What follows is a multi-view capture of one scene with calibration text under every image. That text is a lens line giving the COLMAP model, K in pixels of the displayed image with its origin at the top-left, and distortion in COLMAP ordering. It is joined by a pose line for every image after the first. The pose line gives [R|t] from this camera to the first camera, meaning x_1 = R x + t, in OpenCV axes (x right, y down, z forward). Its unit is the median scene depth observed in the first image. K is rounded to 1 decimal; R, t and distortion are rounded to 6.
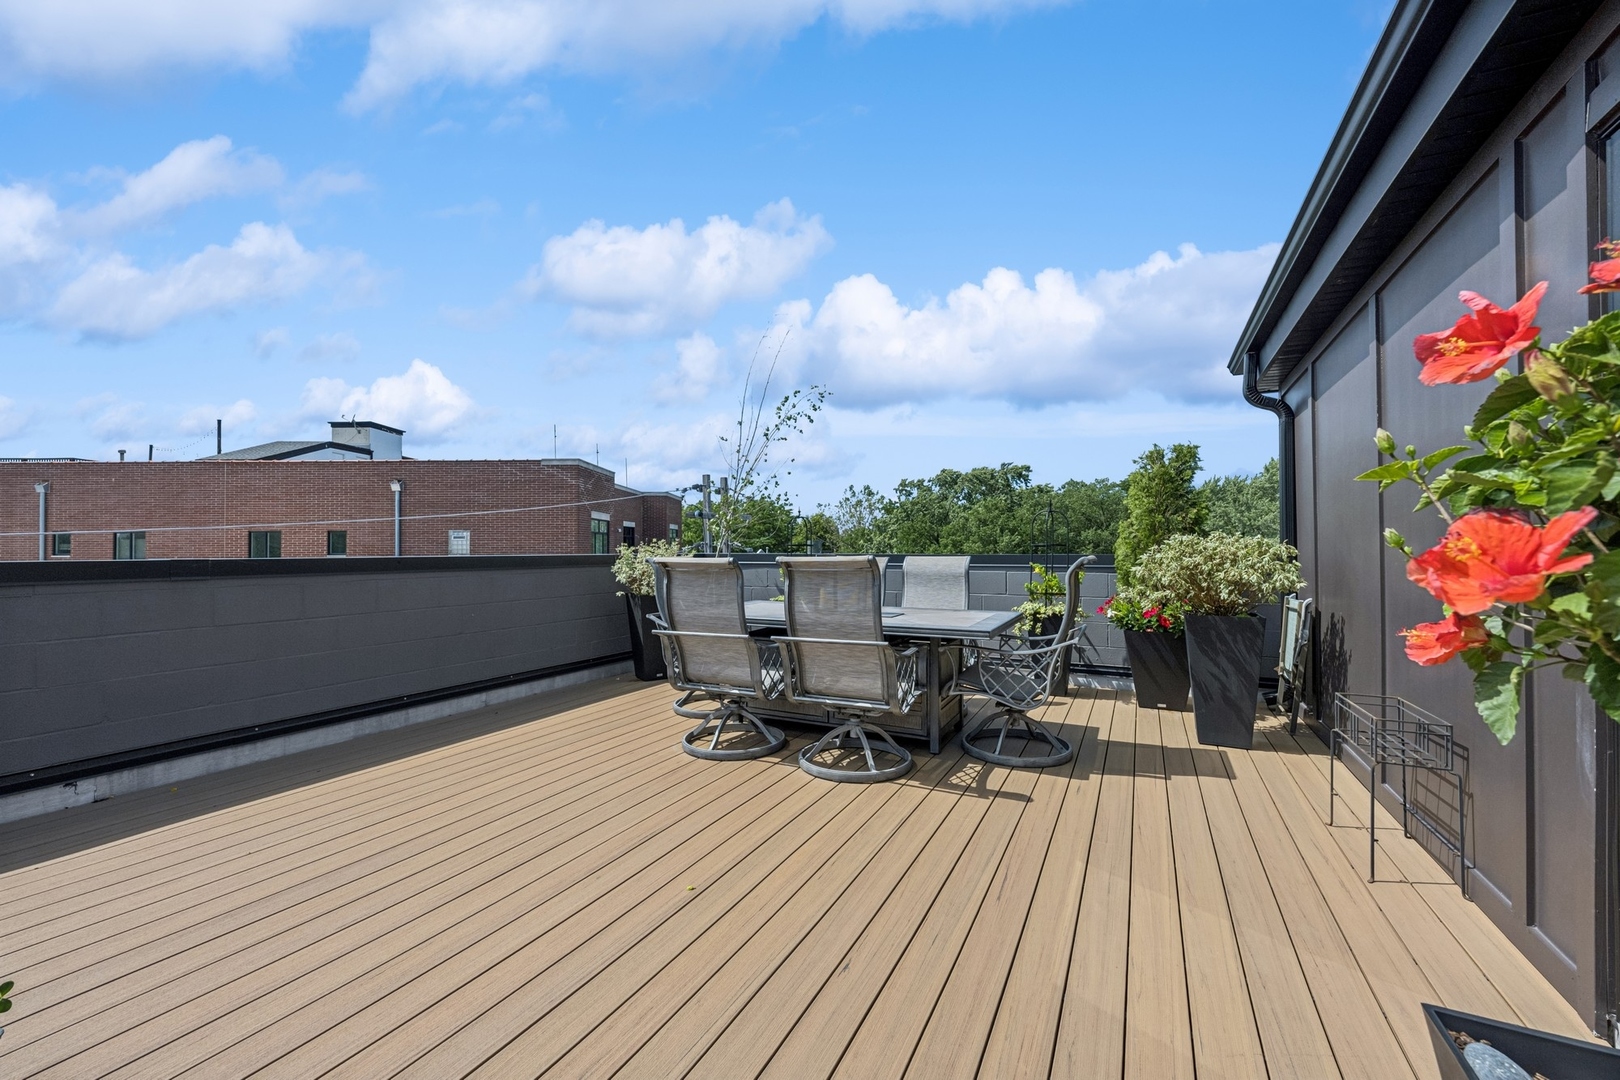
lens RADIAL K [[642.9, 0, 810.0], [0, 642.9, 540.0], [0, 0, 1]] dist [-0.000185, -0.000003]
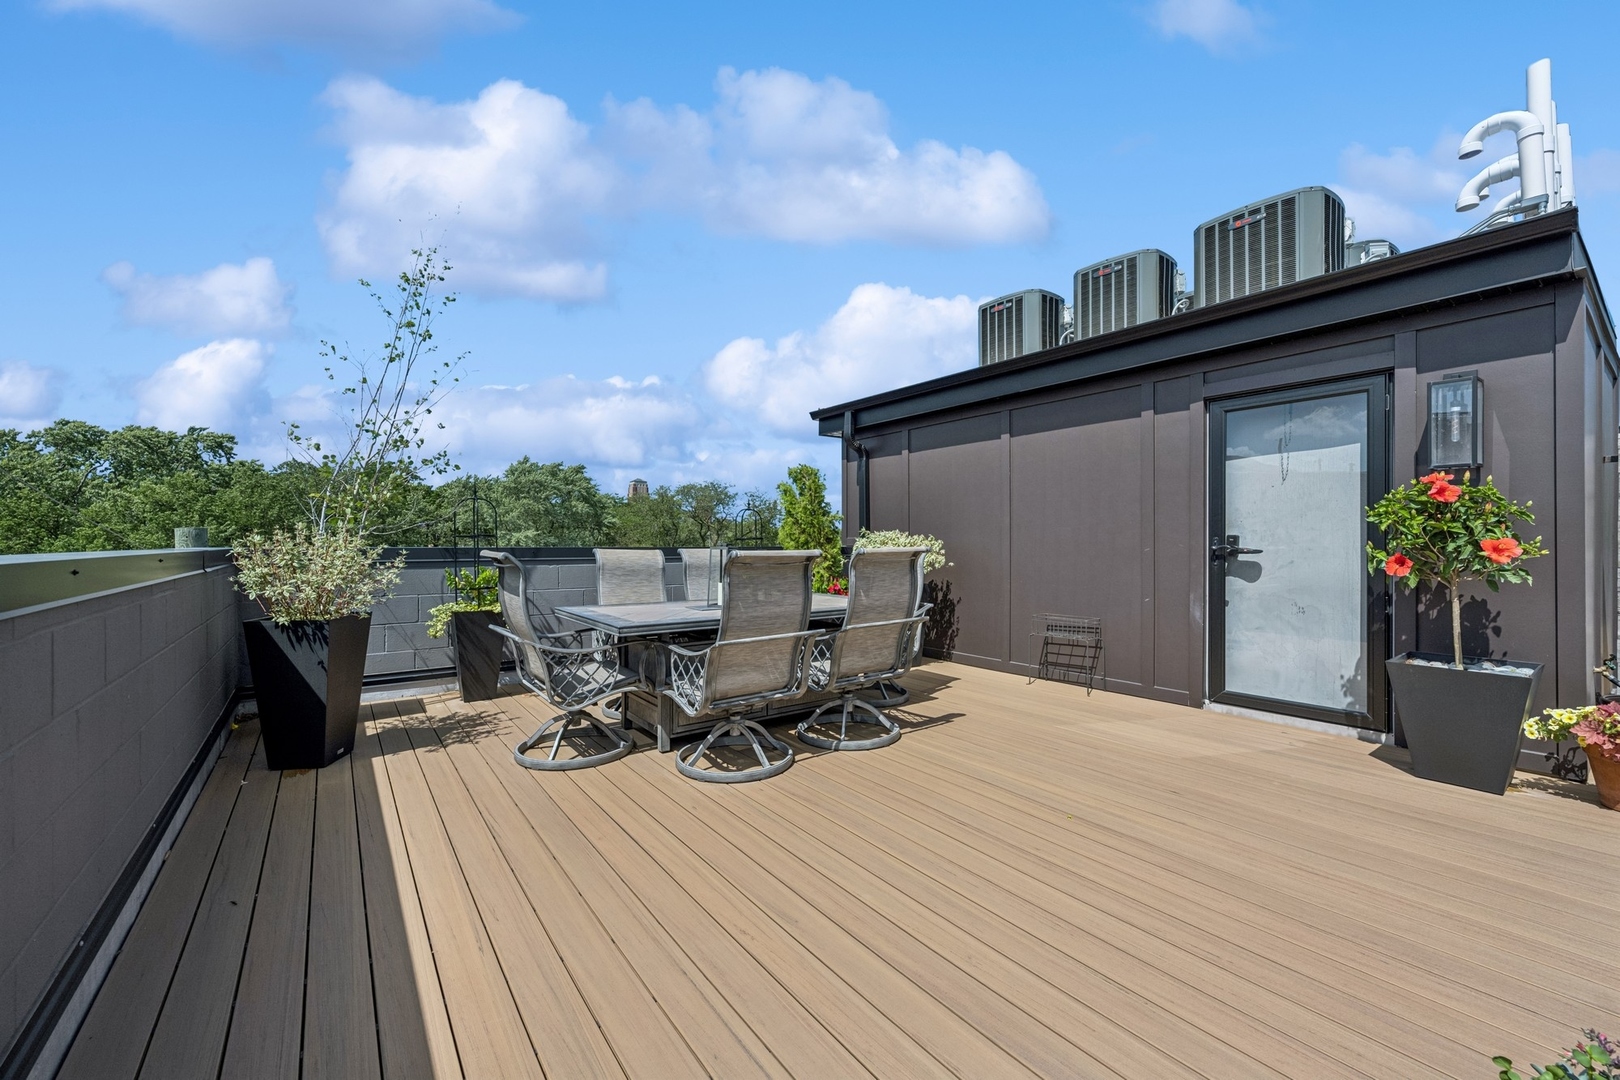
lens RADIAL K [[655.3, 0, 810.0], [0, 655.3, 540.0], [0, 0, 1]] dist [-0.000883, -0.000354]
pose [[0.434755, 0.007144, 0.900521, -0.157089], [-0.013782, 0.999904, -0.001279, 0.002553], [-0.900444, -0.011855, 0.434811, 0.092544]]
